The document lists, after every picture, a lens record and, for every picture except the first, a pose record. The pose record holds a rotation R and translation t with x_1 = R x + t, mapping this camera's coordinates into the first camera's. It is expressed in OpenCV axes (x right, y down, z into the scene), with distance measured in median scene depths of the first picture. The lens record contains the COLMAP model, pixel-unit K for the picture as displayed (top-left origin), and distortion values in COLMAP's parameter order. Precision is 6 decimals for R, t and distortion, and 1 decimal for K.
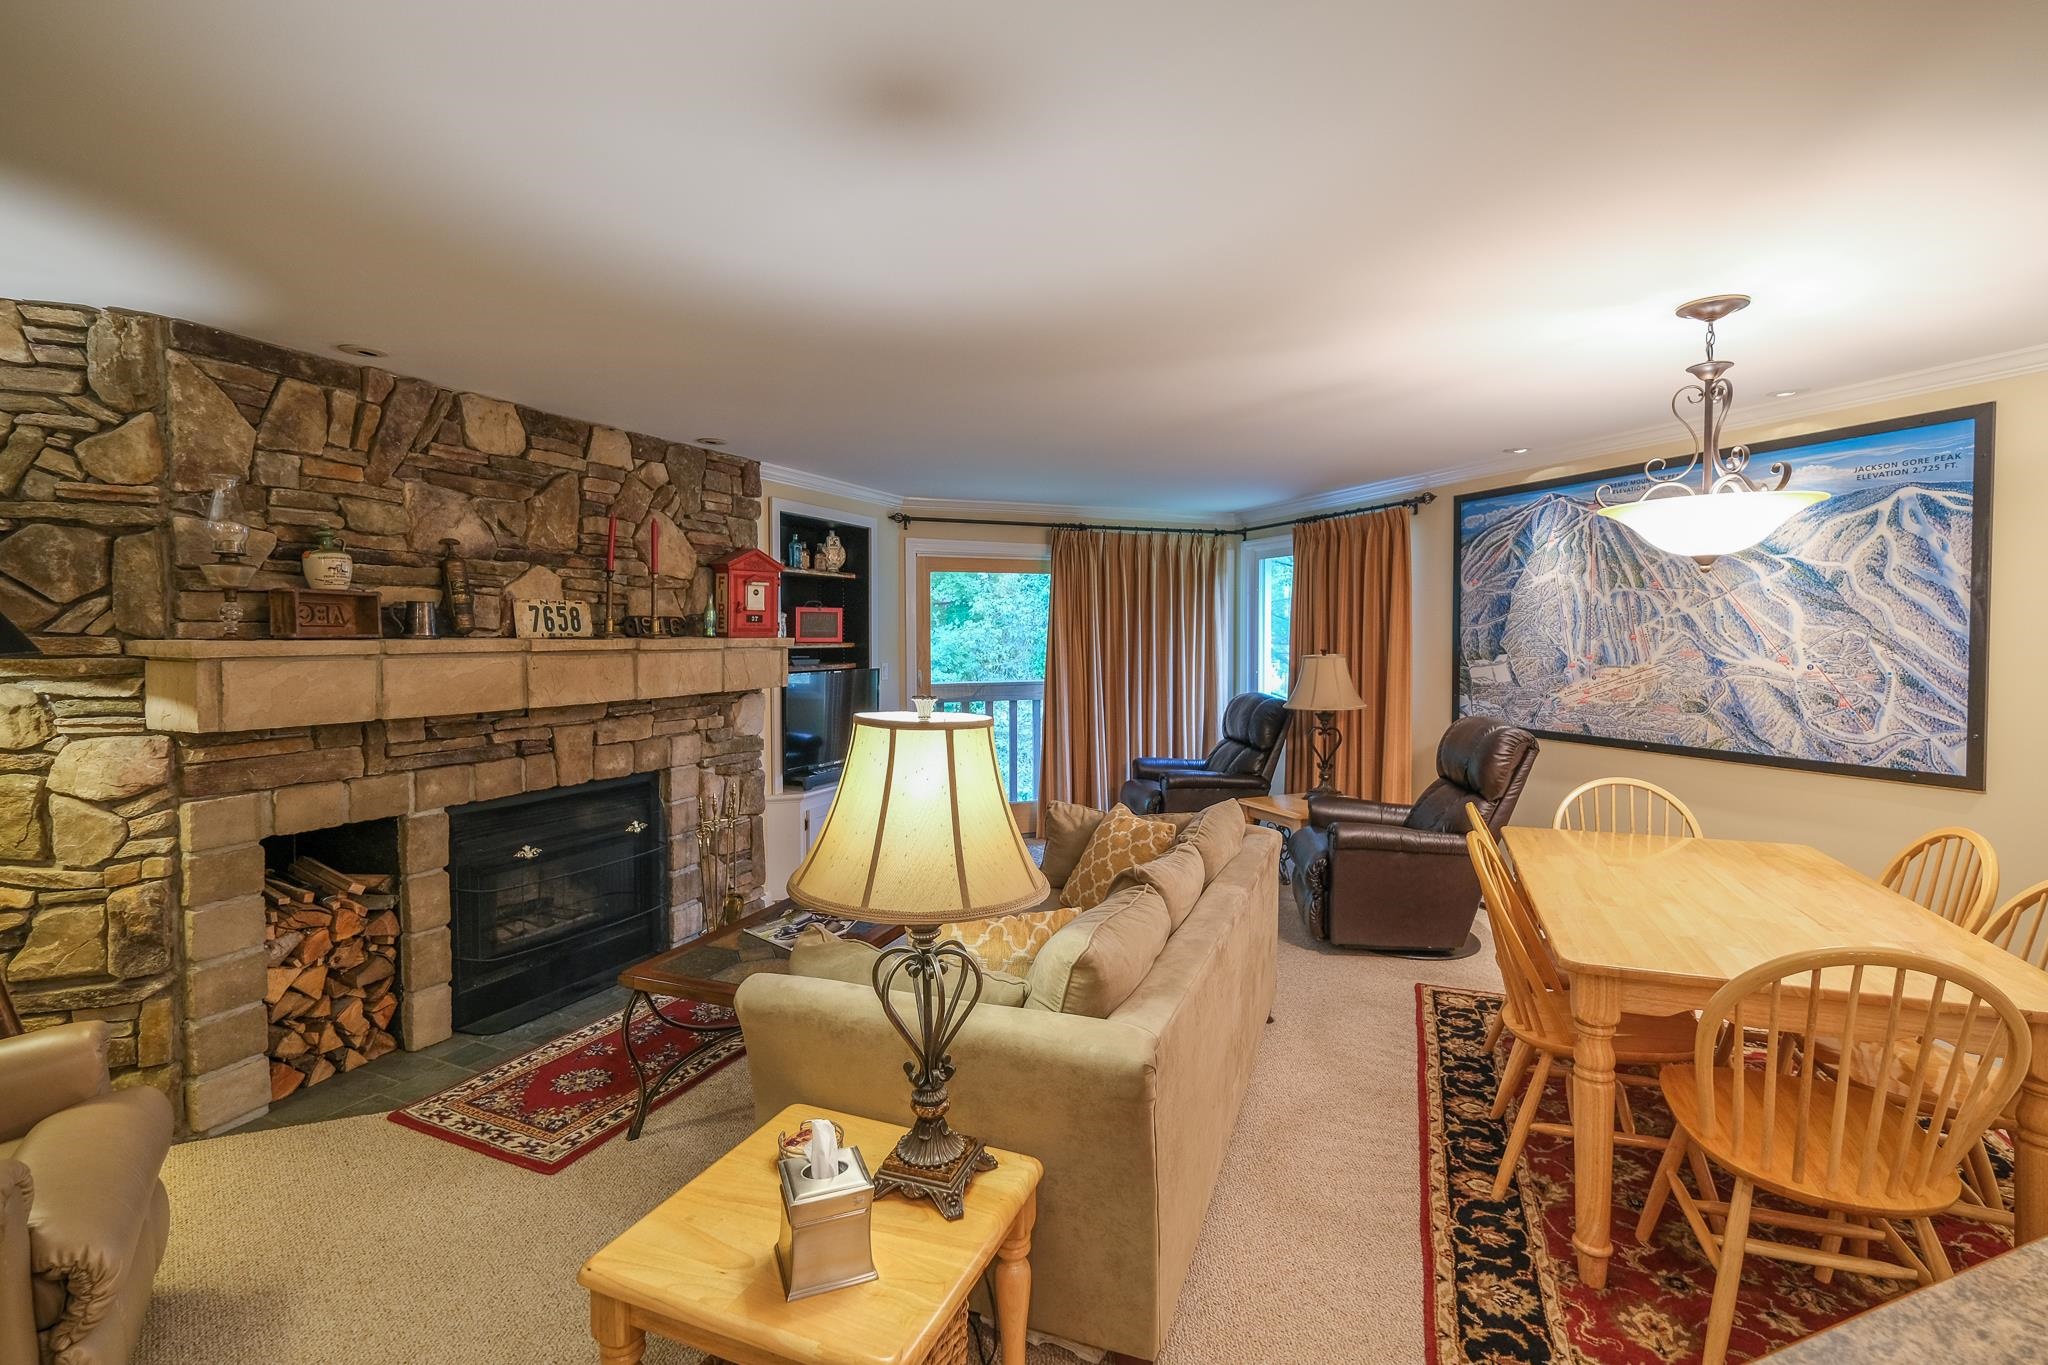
lens RADIAL K [[938.2, 0, 1022.7], [0, 938.2, 666.8], [0, 0, 1]] dist [-0.003882, 0.000969]
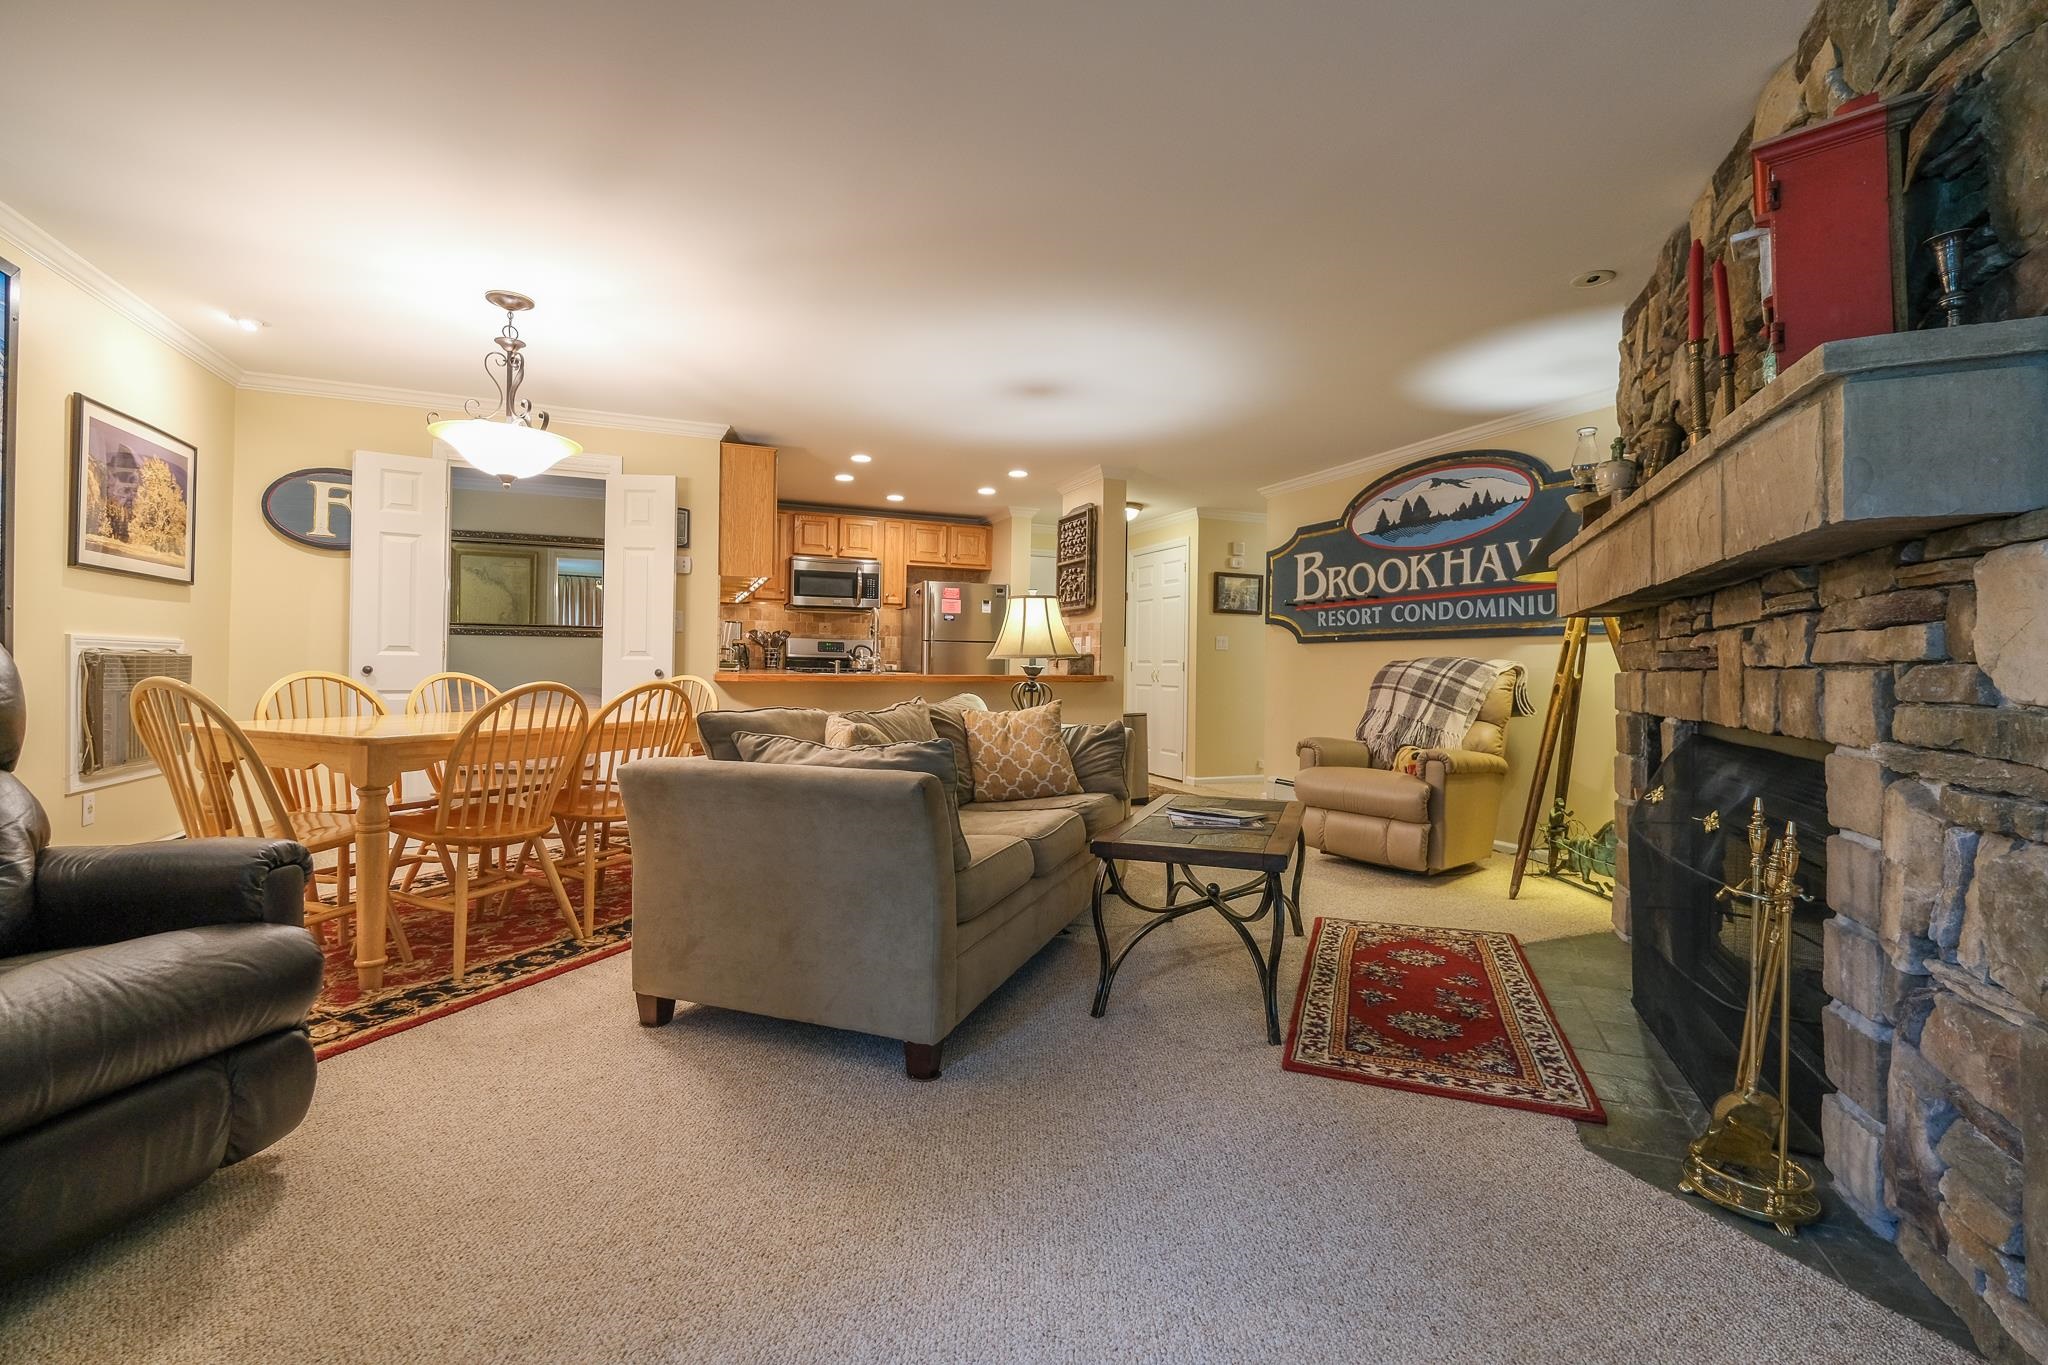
lens RADIAL K [[881.2, 0, 1024.1], [0, 881.2, 662.6], [0, 0, 1]] dist [-0.000590, -0.000296]
pose [[-0.999580, -0.012110, -0.026322, -0.005615], [-0.012874, 0.999496, 0.029034, 0.082797], [0.025957, 0.029361, -0.999232, 1.759044]]
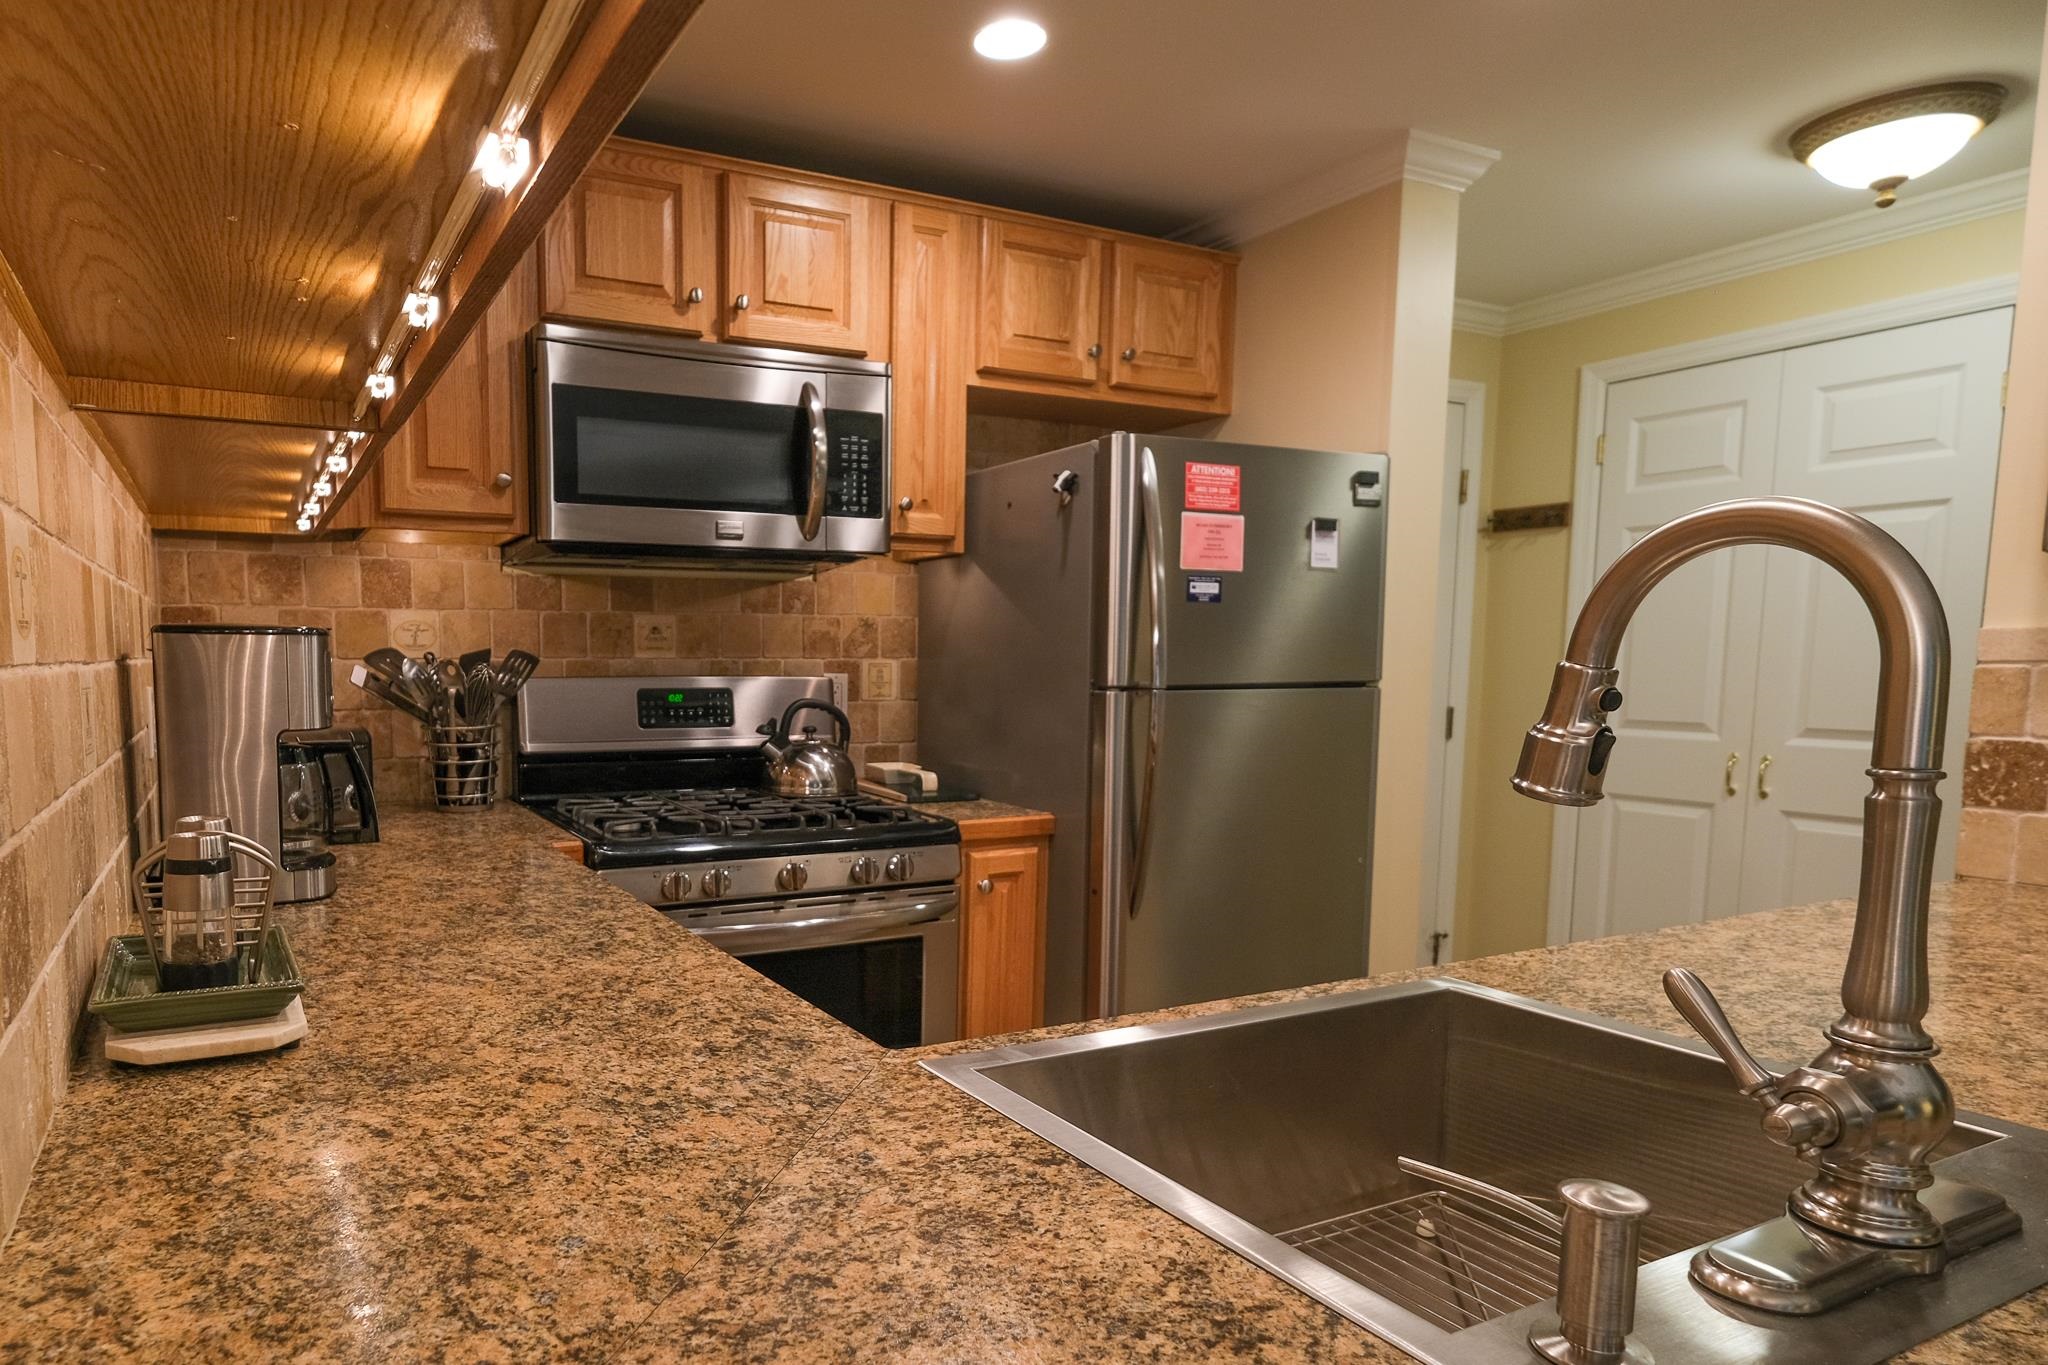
lens RADIAL K [[1195.3, 0, 792.1], [0, 1195.3, 779.6], [0, 0, 1]] dist [0.000402, -0.000860]
pose [[-0.997616, 0.009101, -0.068408, 0.416070], [-0.000449, 0.990389, 0.138307, 0.051128], [0.069009, 0.138008, -0.988024, 0.283828]]
